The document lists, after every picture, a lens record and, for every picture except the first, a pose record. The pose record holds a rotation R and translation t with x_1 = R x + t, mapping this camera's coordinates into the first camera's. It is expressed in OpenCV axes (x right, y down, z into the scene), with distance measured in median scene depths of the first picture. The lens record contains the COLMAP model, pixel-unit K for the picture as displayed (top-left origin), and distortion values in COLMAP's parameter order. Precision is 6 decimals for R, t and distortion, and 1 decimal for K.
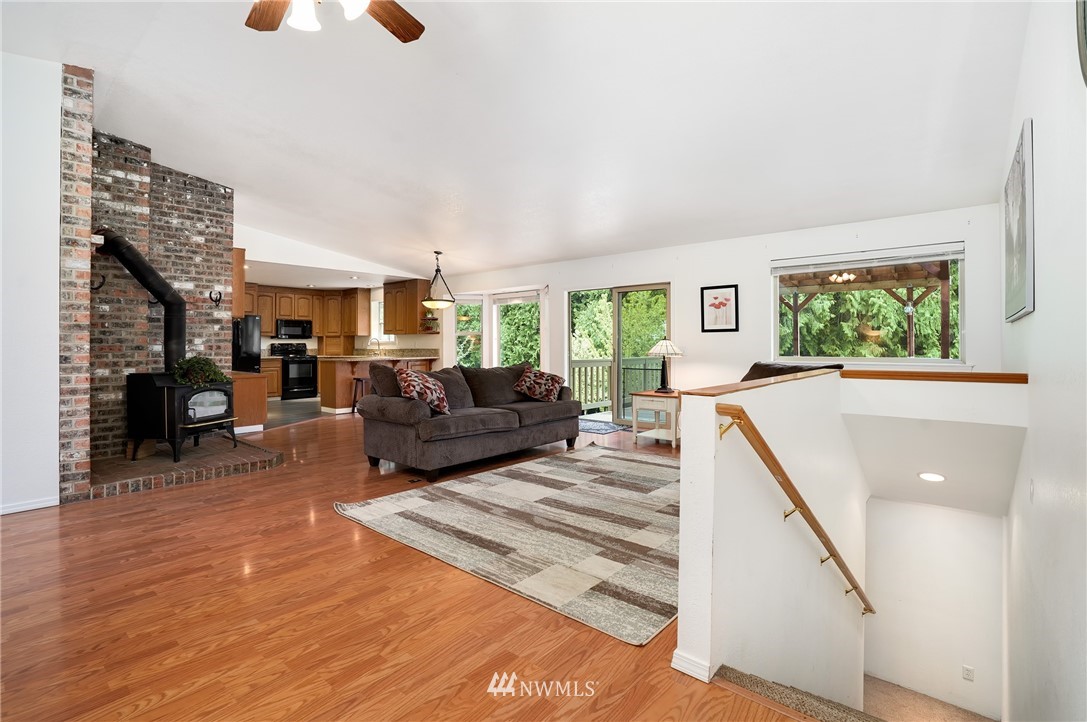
lens RADIAL K [[505.1, 0, 548.0], [0, 505.1, 356.2], [0, 0, 1]] dist [-0.047876, 0.015053]
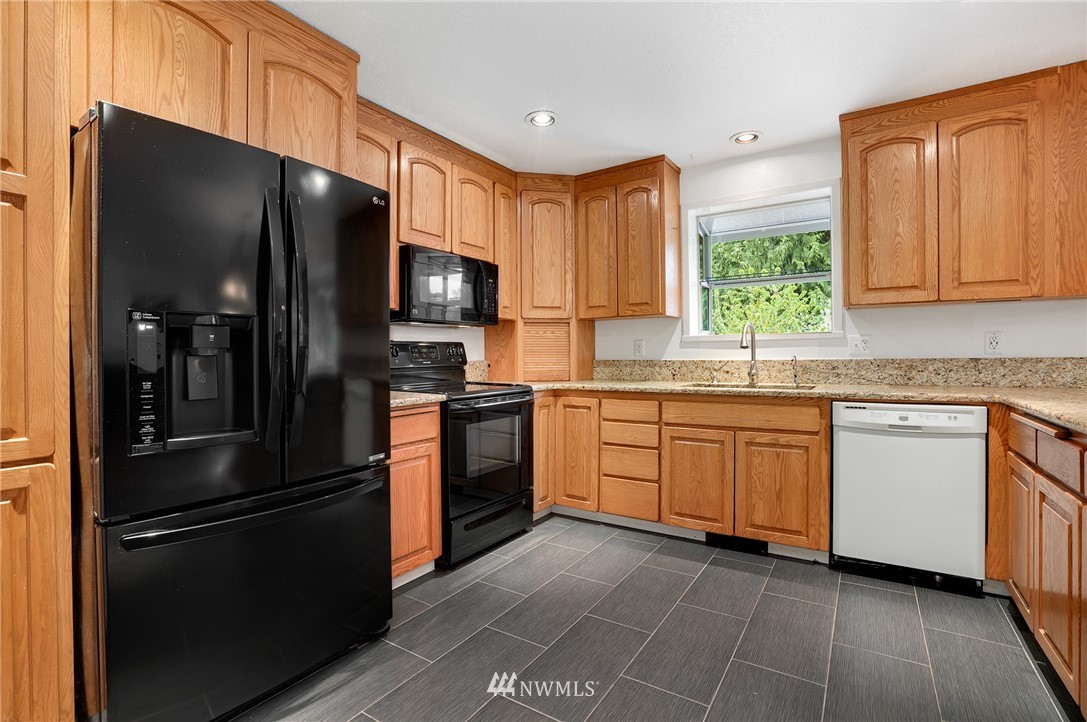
lens RADIAL K [[505.1, 0, 538.0], [0, 505.1, 358.5], [0, 0, 1]] dist [-0.047876, 0.015053]
pose [[0.994501, -0.005366, 0.104594, -0.865009], [0.007244, 0.999819, -0.017583, -0.019277], [-0.104480, 0.018244, 0.994360, 1.271244]]
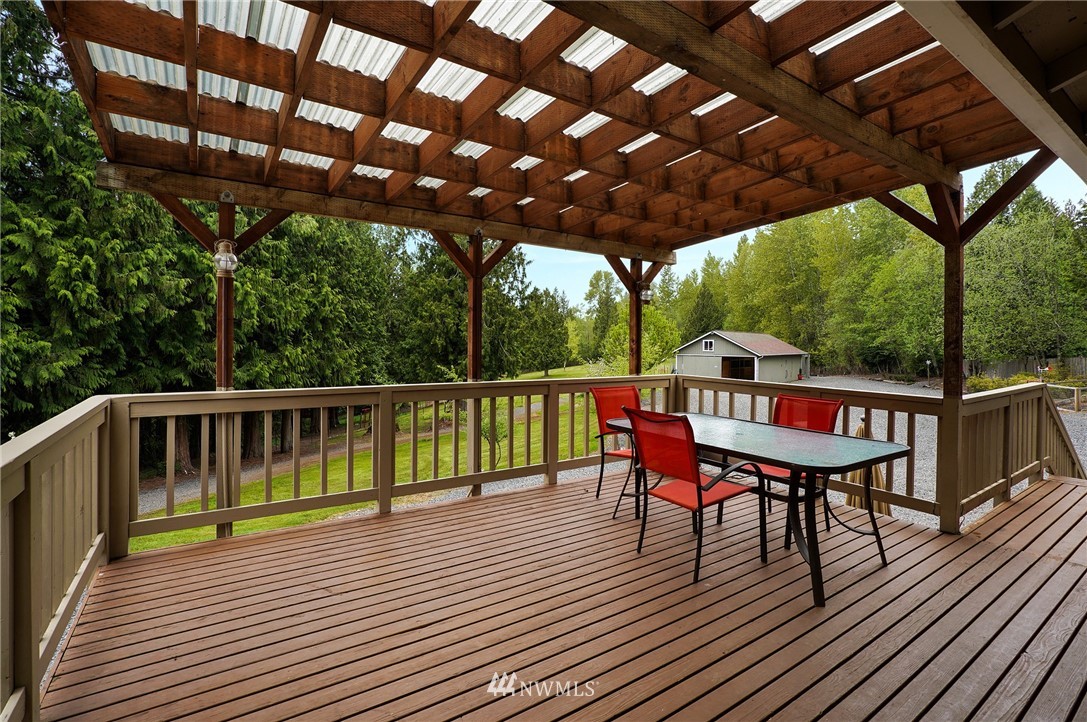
lens RADIAL K [[505.1, 0, 538.6], [0, 505.1, 344.7], [0, 0, 1]] dist [-0.047876, 0.015053]
pose [[0.286210, 0.002278, 0.958164, 0.137090], [0.006861, 0.999967, -0.004427, -0.041966], [-0.958142, 0.007841, 0.286185, 1.290440]]
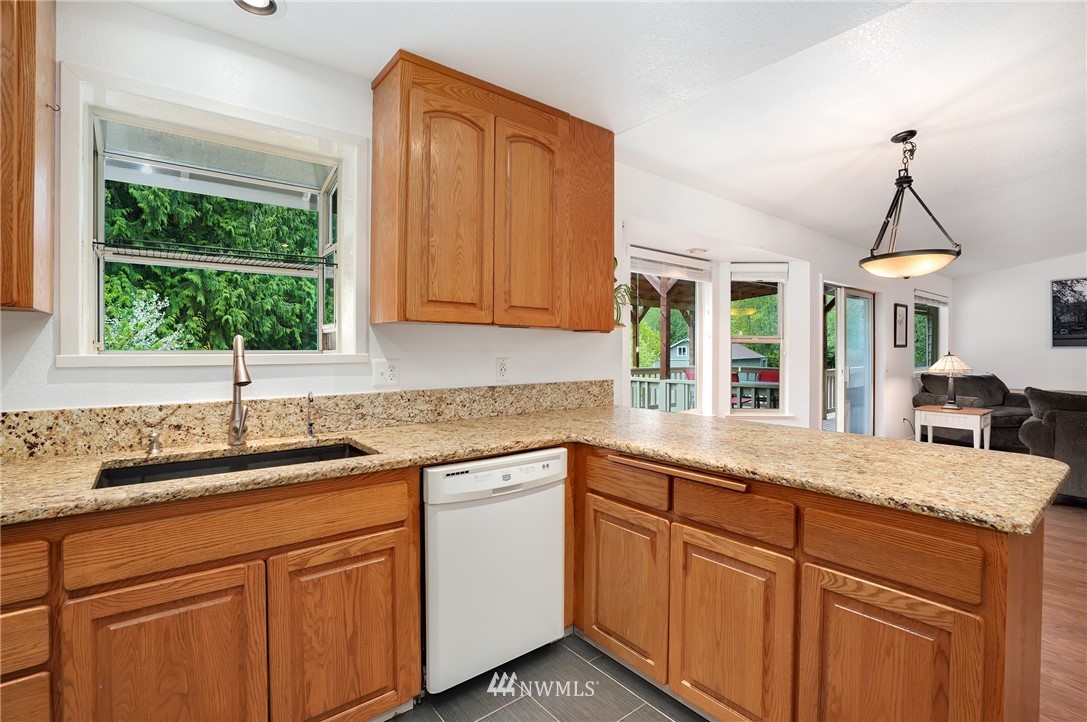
lens RADIAL K [[505.1, 0, 544.5], [0, 505.1, 353.7], [0, 0, 1]] dist [-0.047876, 0.015053]
pose [[0.205089, -0.004295, 0.978734, -0.834953], [0.019395, 0.999812, 0.000323, -0.049772], [-0.978551, 0.018917, 0.205133, 1.526974]]
